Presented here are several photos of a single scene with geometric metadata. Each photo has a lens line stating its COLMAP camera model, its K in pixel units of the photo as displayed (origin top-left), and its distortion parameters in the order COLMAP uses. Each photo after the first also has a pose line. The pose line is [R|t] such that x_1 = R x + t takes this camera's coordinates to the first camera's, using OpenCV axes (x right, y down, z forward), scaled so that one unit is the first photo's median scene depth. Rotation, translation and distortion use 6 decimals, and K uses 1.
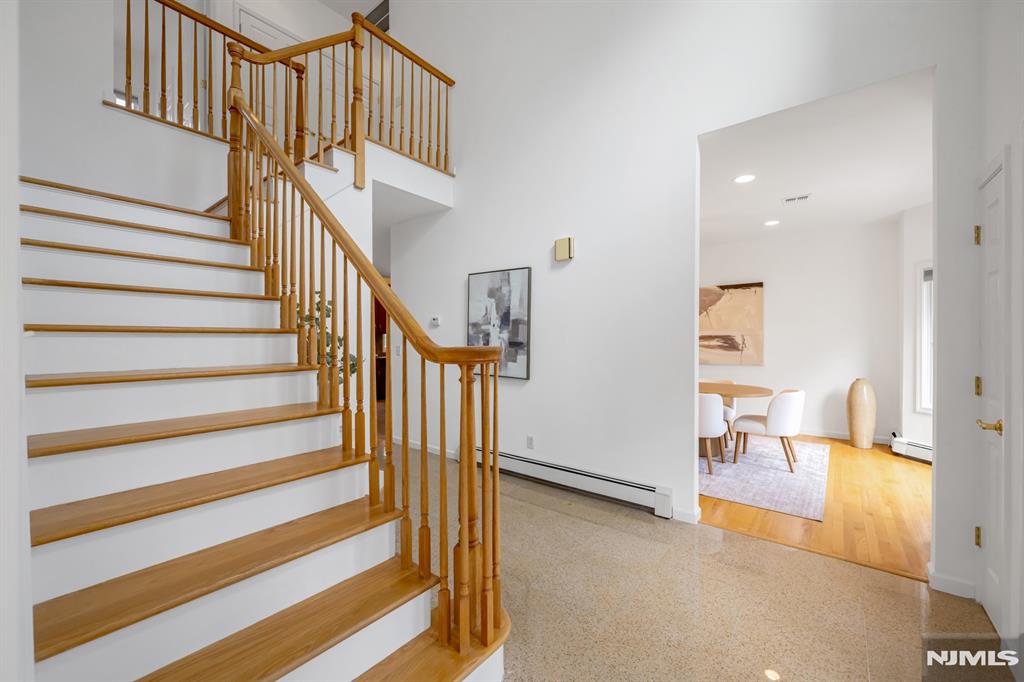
lens RADIAL K [[408.5, 0, 511.9], [0, 408.5, 340.6], [0, 0, 1]] dist [0.002499, 0.000236]
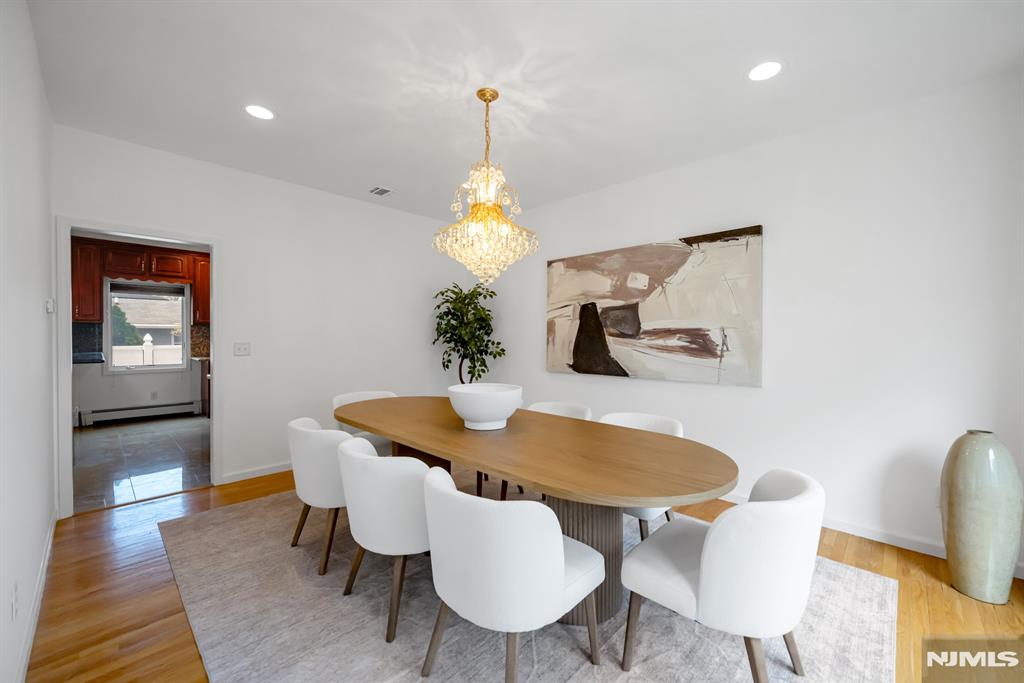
lens RADIAL K [[408.5, 0, 511.7], [0, 408.5, 340.3], [0, 0, 1]] dist [0.002499, 0.000236]
pose [[0.995159, 0.000858, -0.098278, 0.342204], [0.000923, 0.999836, 0.018074, -0.007454], [0.098277, -0.018077, 0.994995, 0.442058]]
